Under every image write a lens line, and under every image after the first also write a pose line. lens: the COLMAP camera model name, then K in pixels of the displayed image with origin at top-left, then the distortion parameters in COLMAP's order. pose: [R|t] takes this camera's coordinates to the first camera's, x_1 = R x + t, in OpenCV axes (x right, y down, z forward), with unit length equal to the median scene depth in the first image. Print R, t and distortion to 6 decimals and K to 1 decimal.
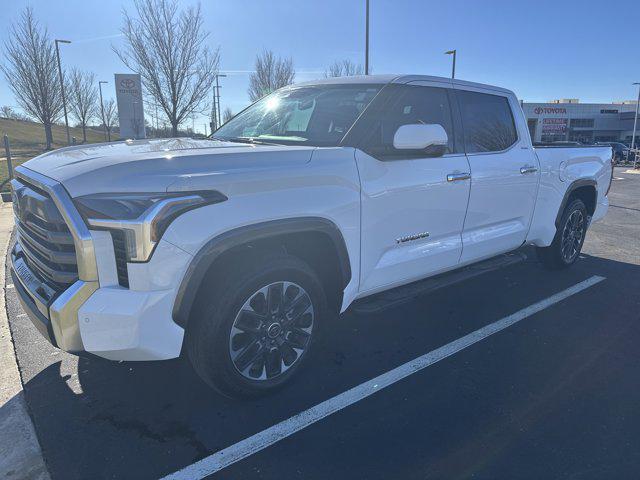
lens RADIAL K [[459.9, 0, 323.5], [0, 459.9, 238.6], [0, 0, 1]] dist [0.044659, -0.034288]
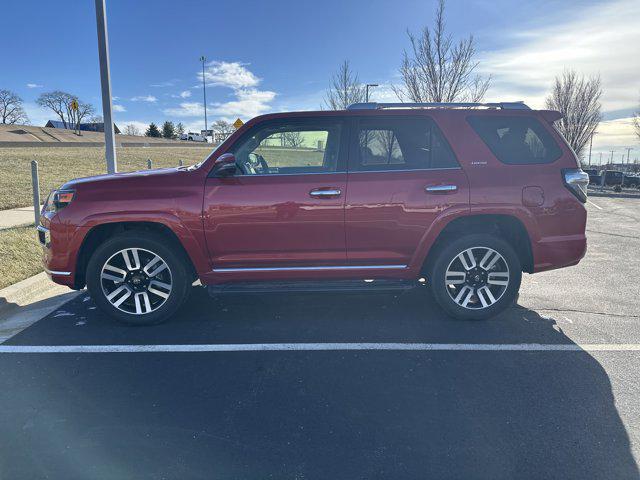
lens RADIAL K [[459.9, 0, 316.5], [0, 459.9, 238.1], [0, 0, 1]] dist [0.044659, -0.034288]
pose [[0.782475, 0.100455, -0.614526, 0.124775], [-0.138738, 0.990219, -0.014785, 0.000539], [0.607030, 0.096827, 0.788758, 0.018281]]
